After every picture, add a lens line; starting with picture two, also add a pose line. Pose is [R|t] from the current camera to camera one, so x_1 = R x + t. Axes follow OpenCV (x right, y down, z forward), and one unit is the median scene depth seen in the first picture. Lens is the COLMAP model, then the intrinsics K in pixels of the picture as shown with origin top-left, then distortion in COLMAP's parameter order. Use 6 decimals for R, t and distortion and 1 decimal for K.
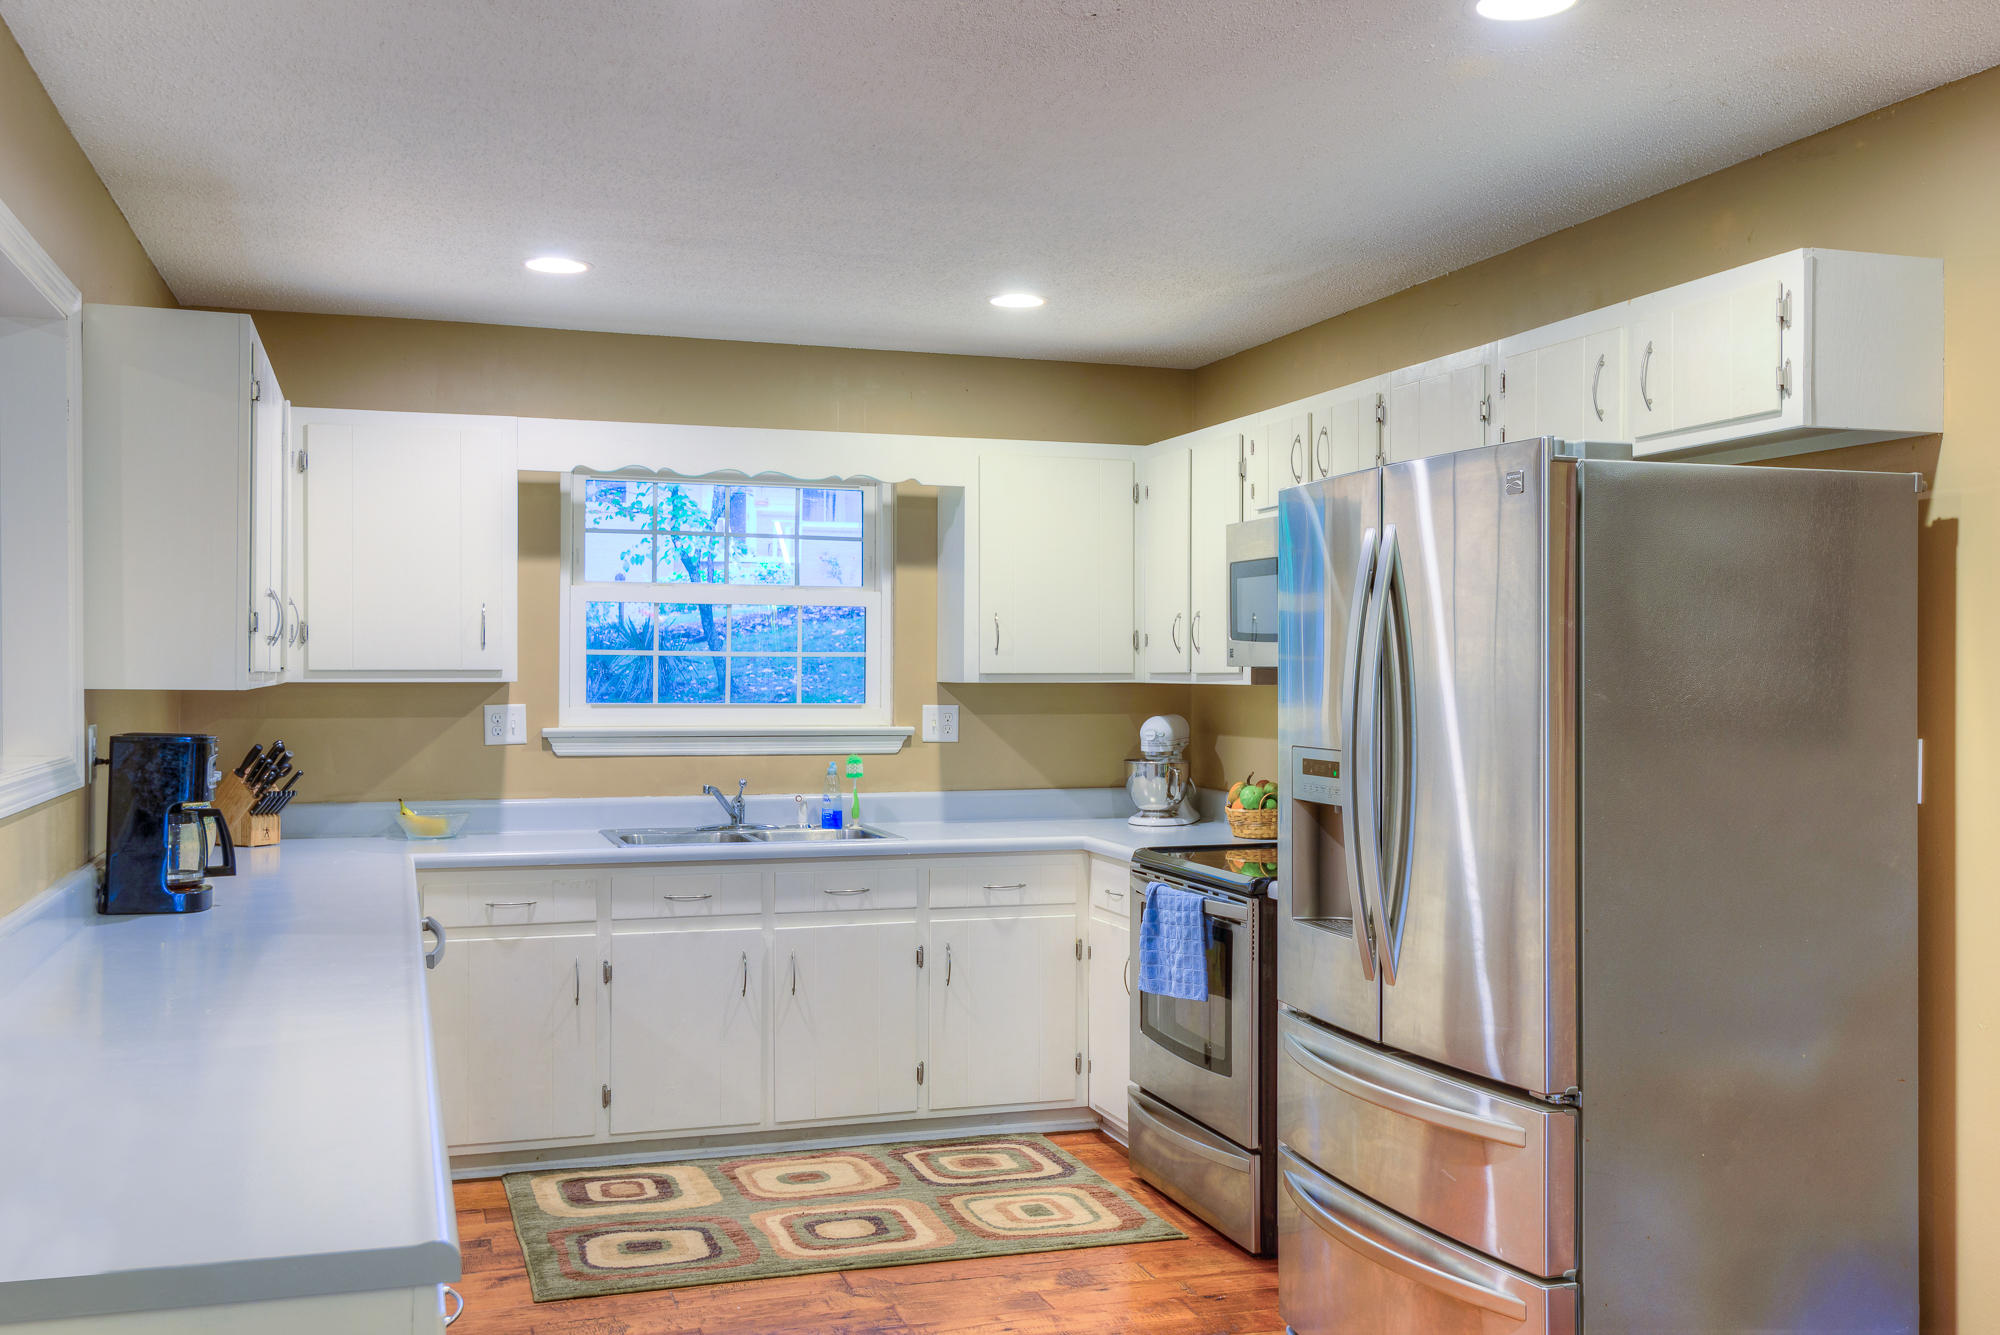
lens RADIAL K [[1830.4, 0, 999.9], [0, 1830.4, 676.7], [0, 0, 1]] dist [0.031542, -0.005795]
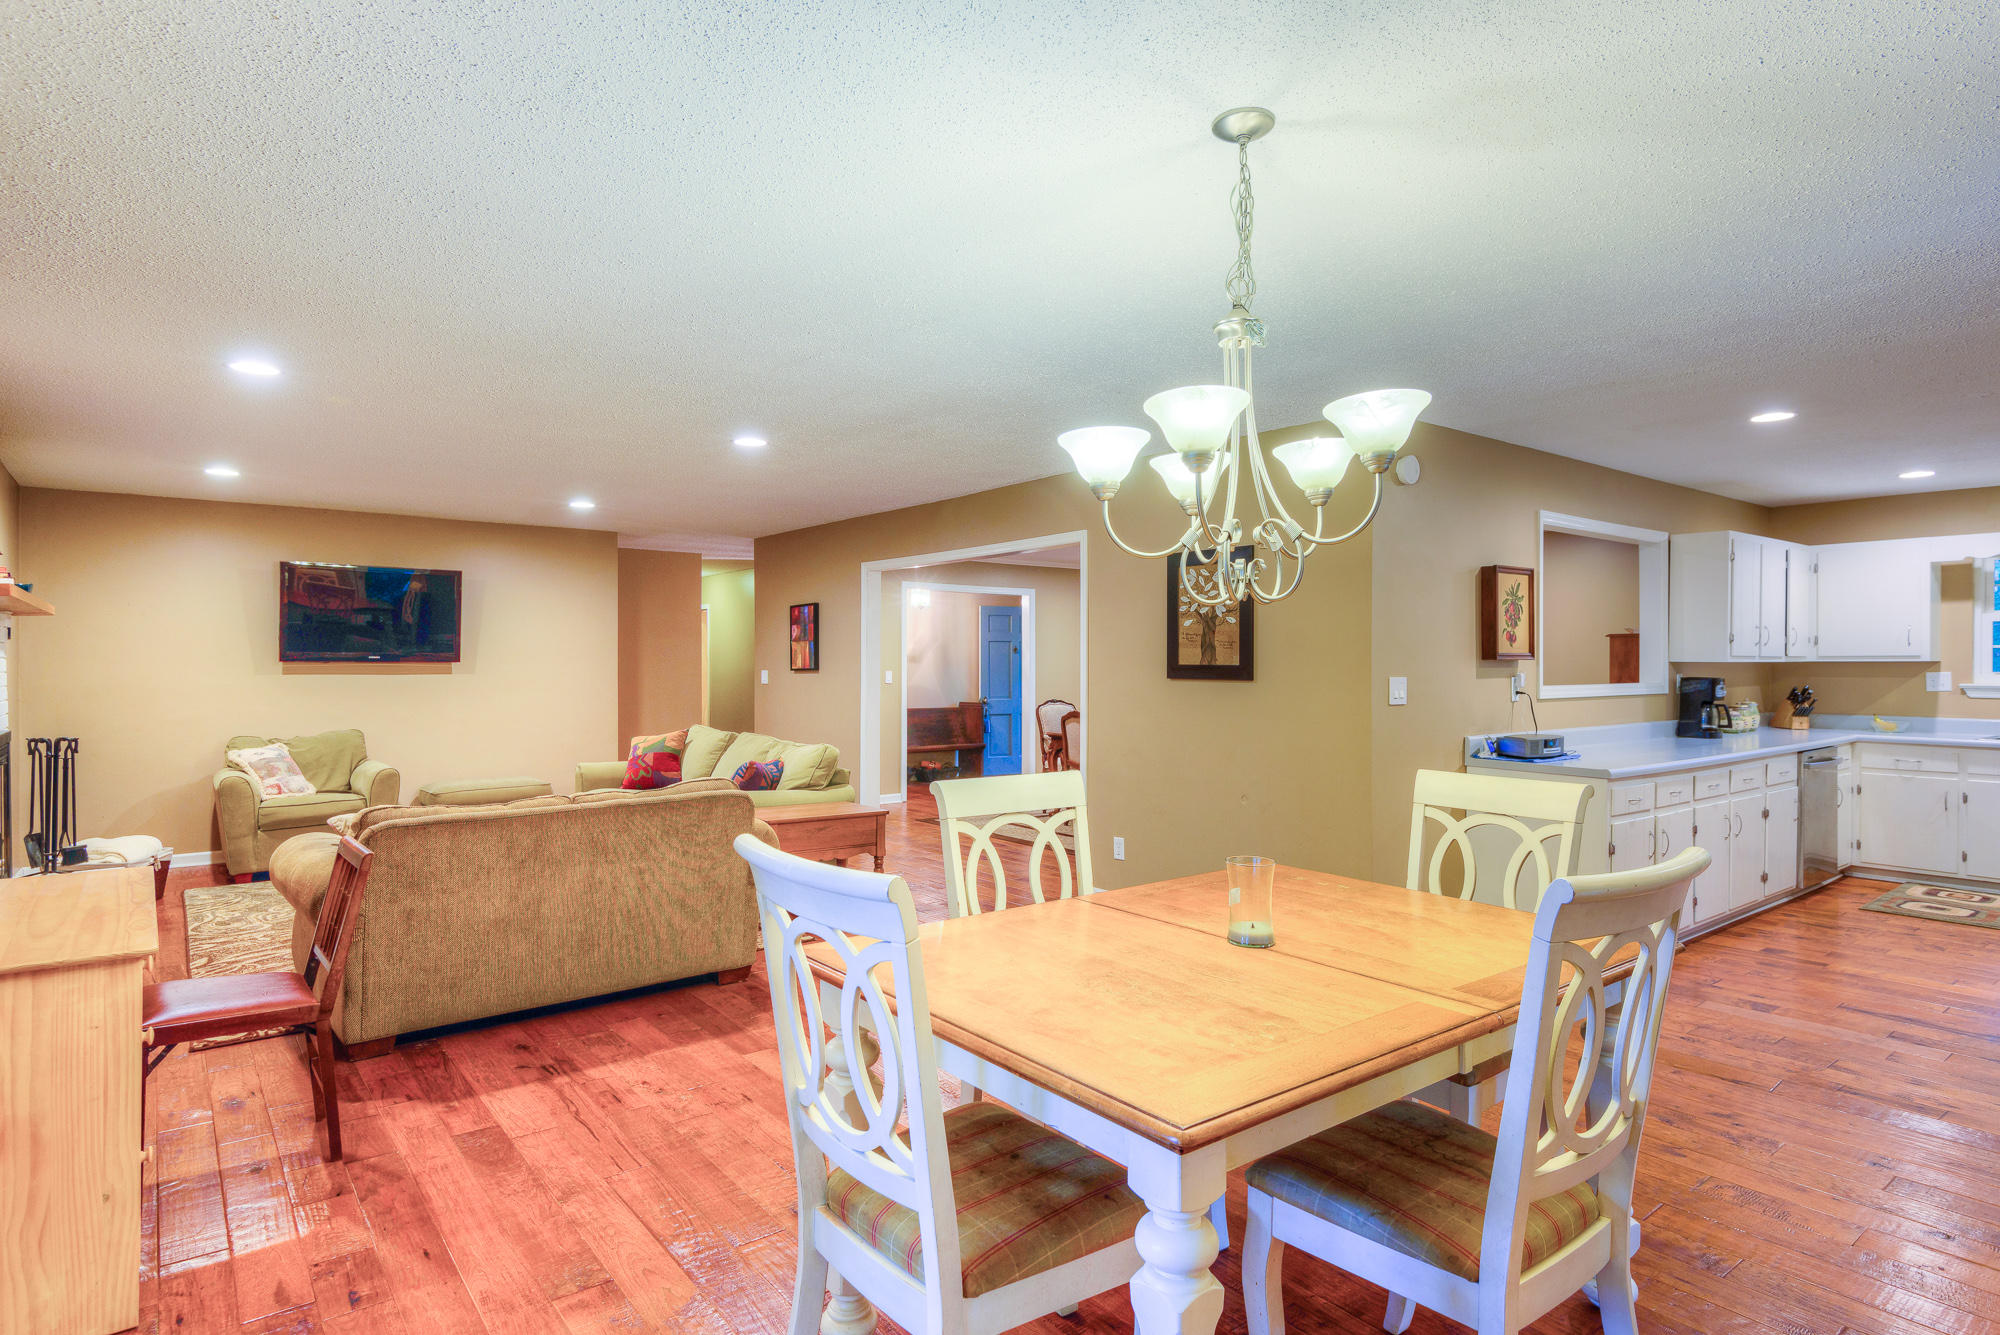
lens RADIAL K [[1061.0, 0, 1012.1], [0, 1061.0, 670.2], [0, 0, 1]] dist [0.022281, -0.012386]
pose [[0.340081, 0.002545, -0.940393, 0.568439], [-0.002265, 0.999996, 0.001887, 0.014257], [0.940394, 0.001488, 0.340085, -0.447160]]
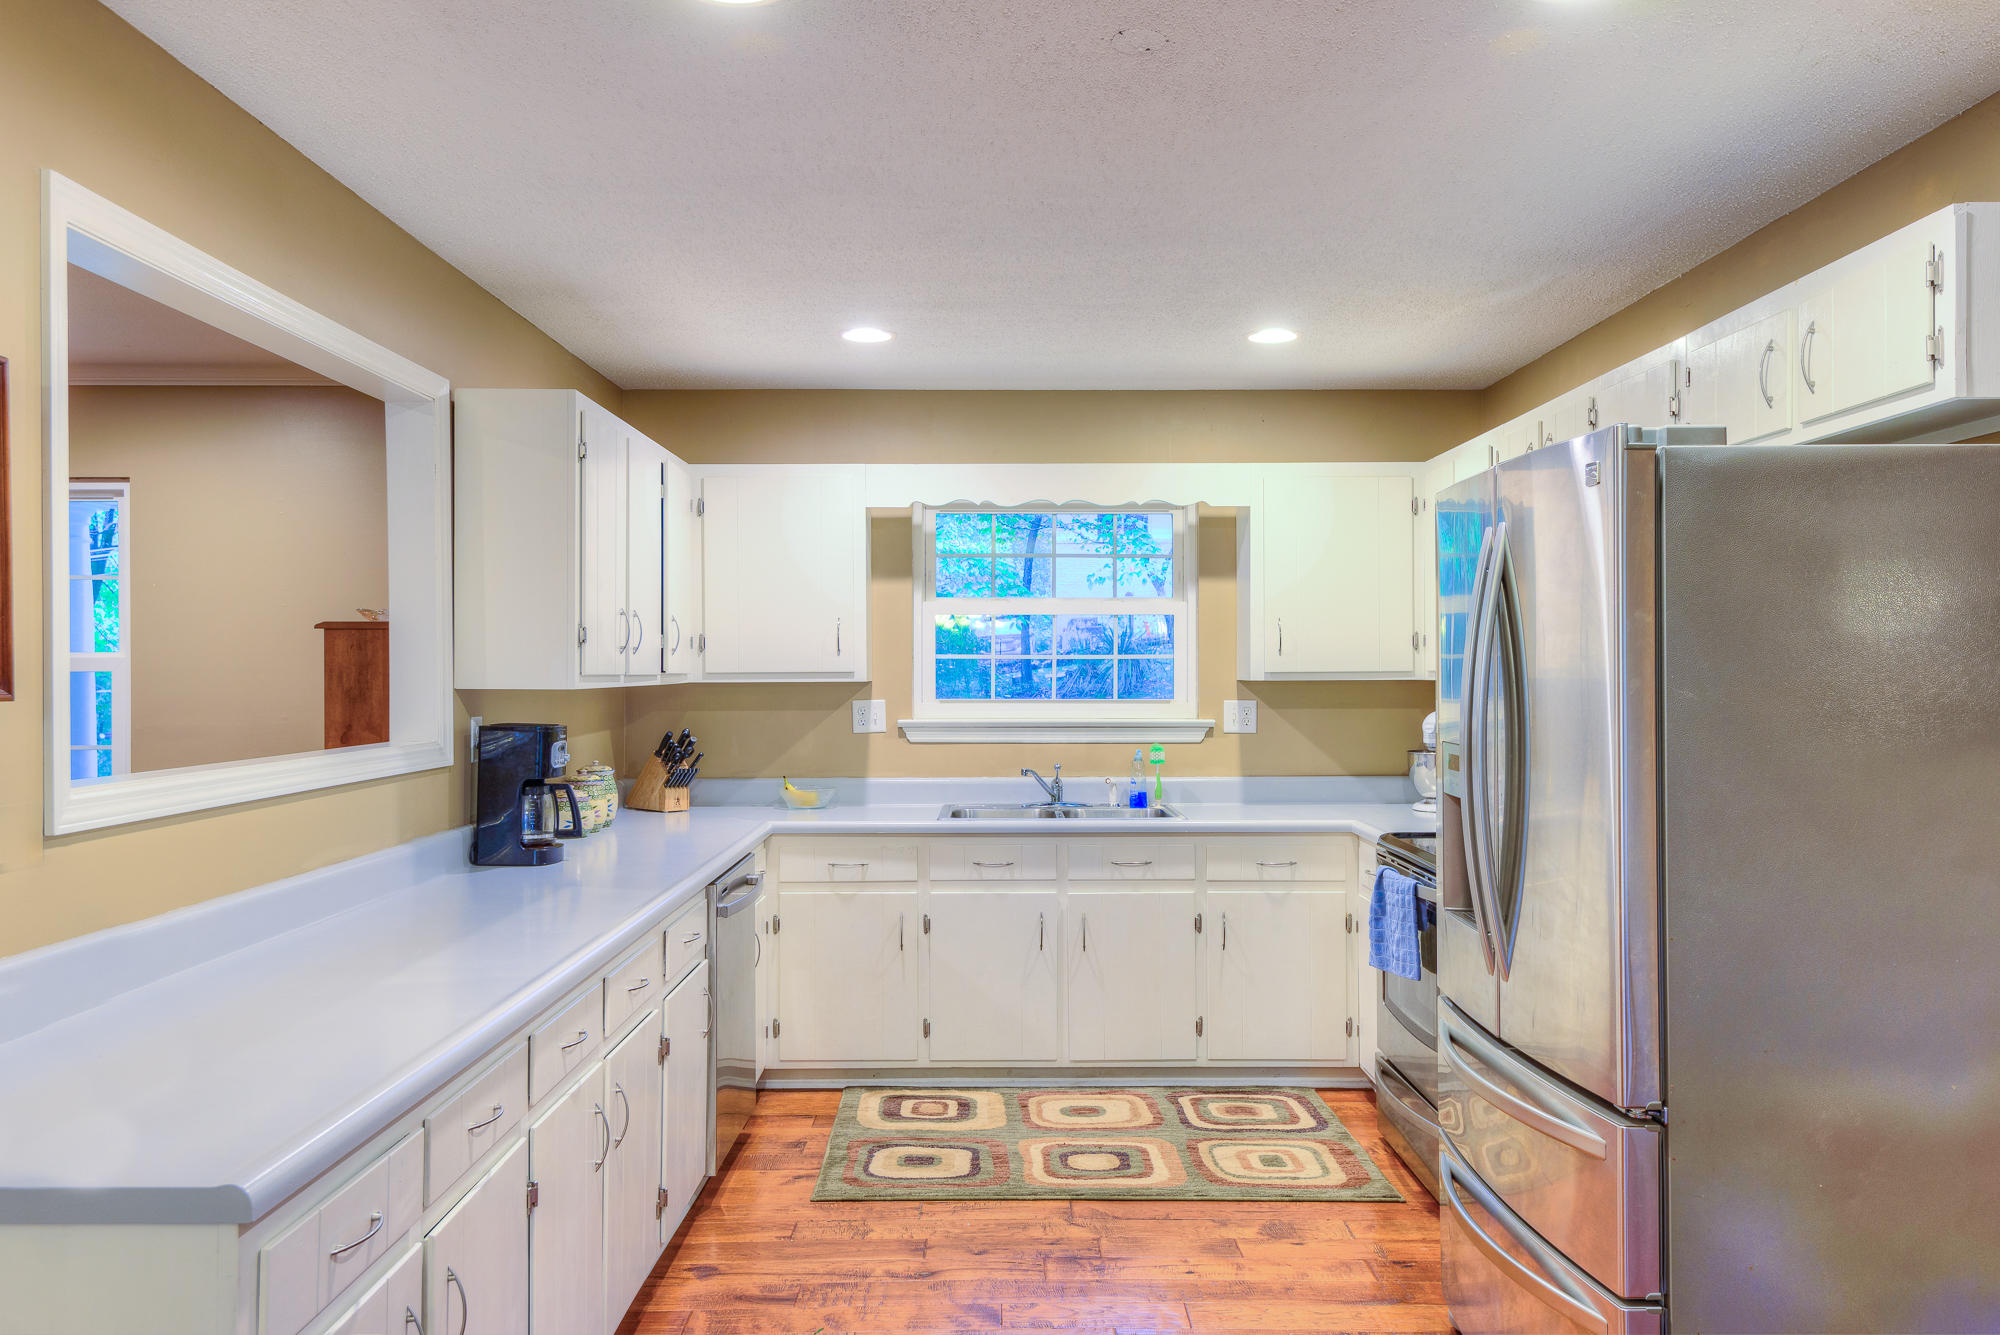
lens RADIAL K [[1497.9, 0, 1005.6], [0, 1497.9, 672.5], [0, 0, 1]] dist [0.036223, -0.020354]
pose [[0.951380, -0.005574, -0.307969, 0.135873], [0.004971, 0.999984, -0.002744, 0.000032], [0.307979, 0.001079, 0.951393, 0.086147]]
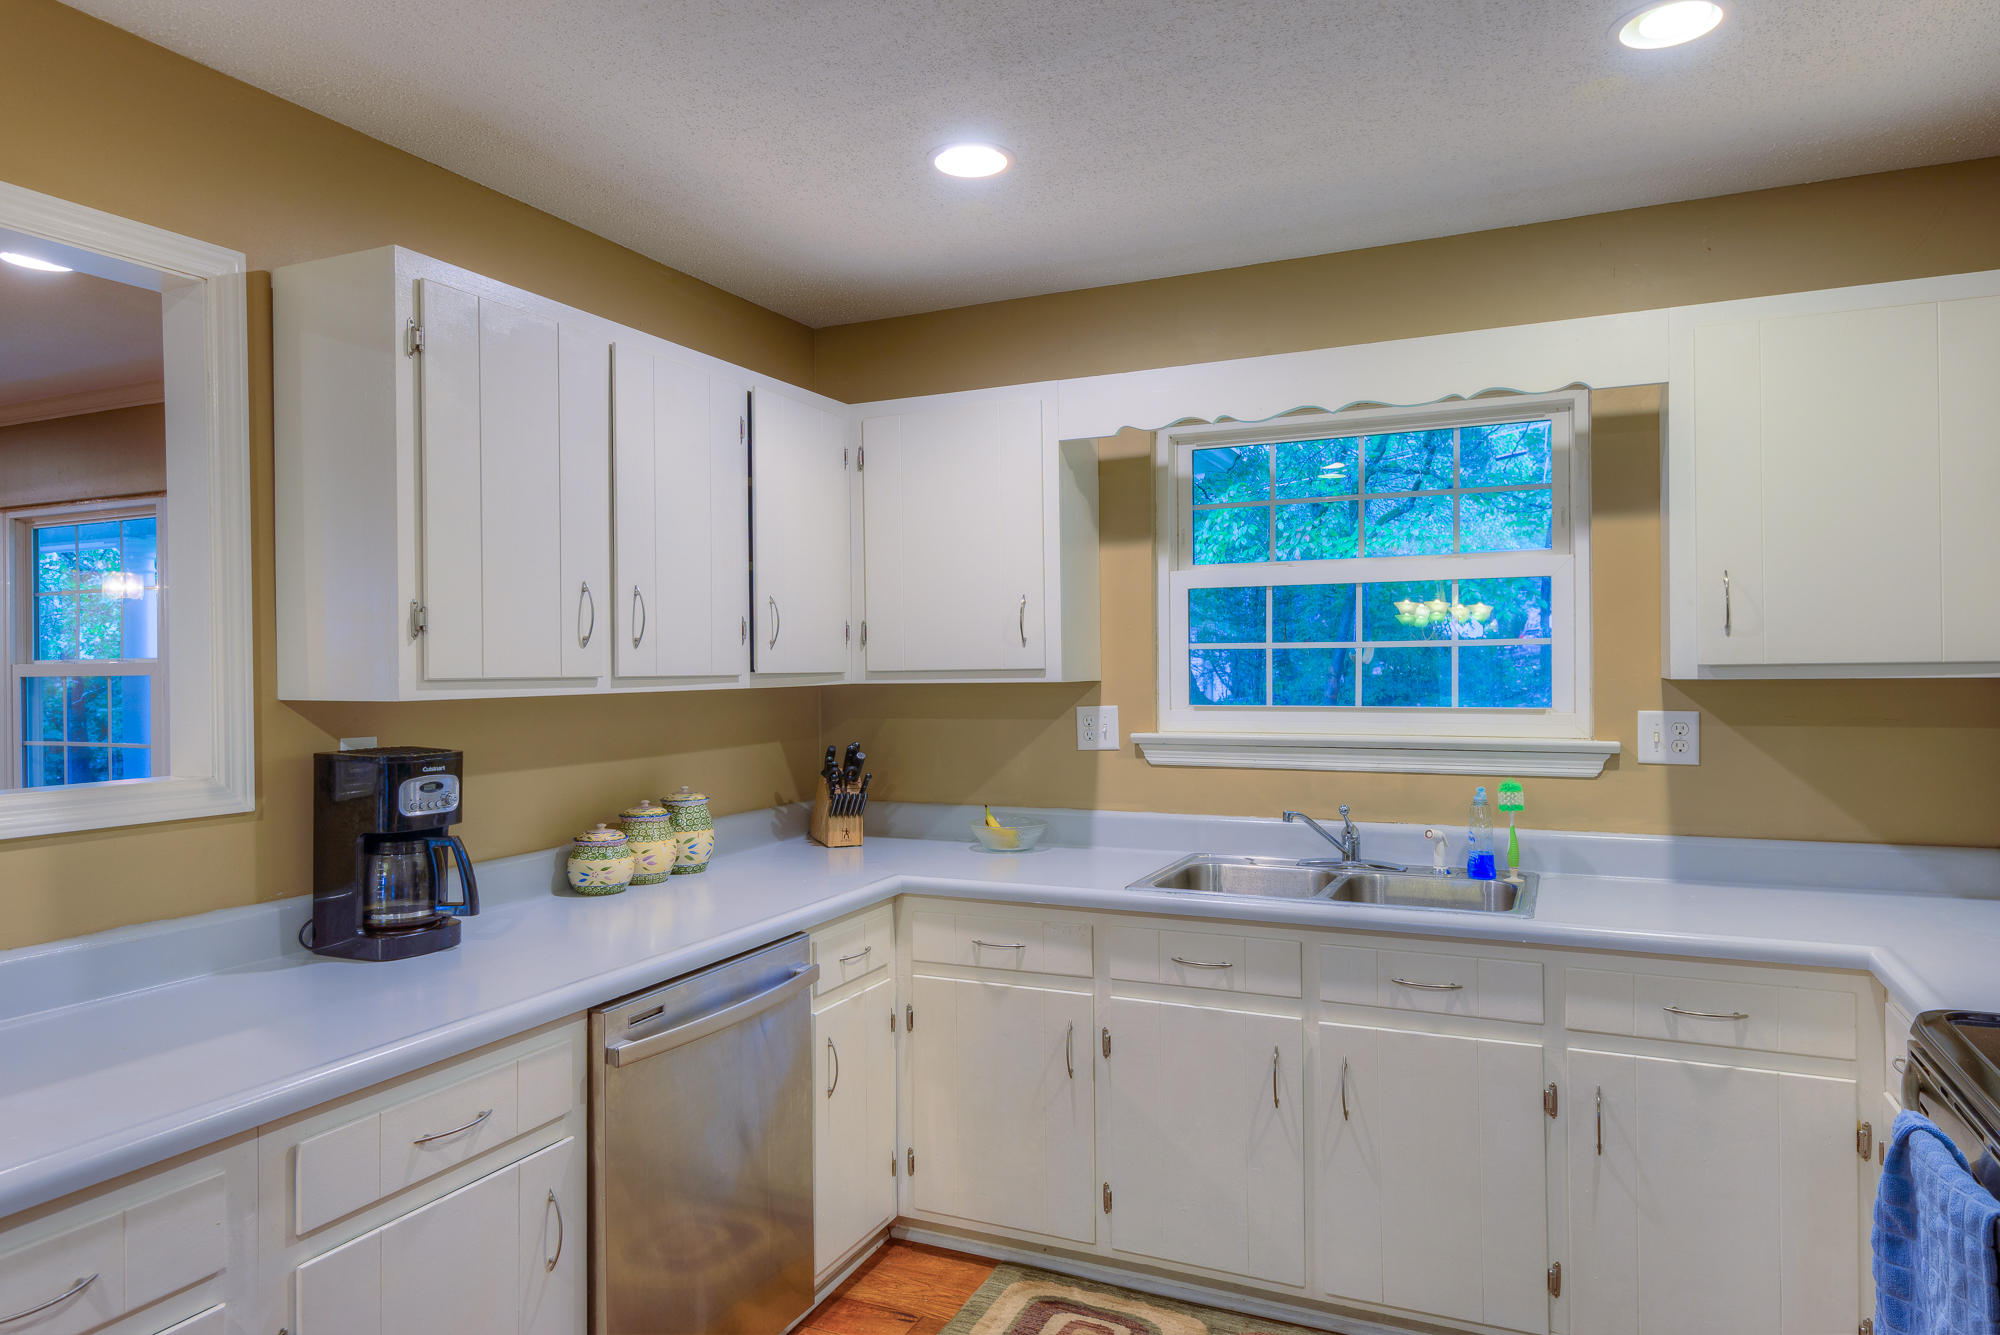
lens RADIAL K [[1224.2, 0, 1008.9], [0, 1224.2, 672.5], [0, 0, 1]] dist [0.038744, -0.030613]
pose [[0.730893, -0.008620, -0.682437, 0.123244], [0.010966, 0.999939, -0.000886, -0.001629], [0.682403, -0.006836, 0.730944, 0.575150]]
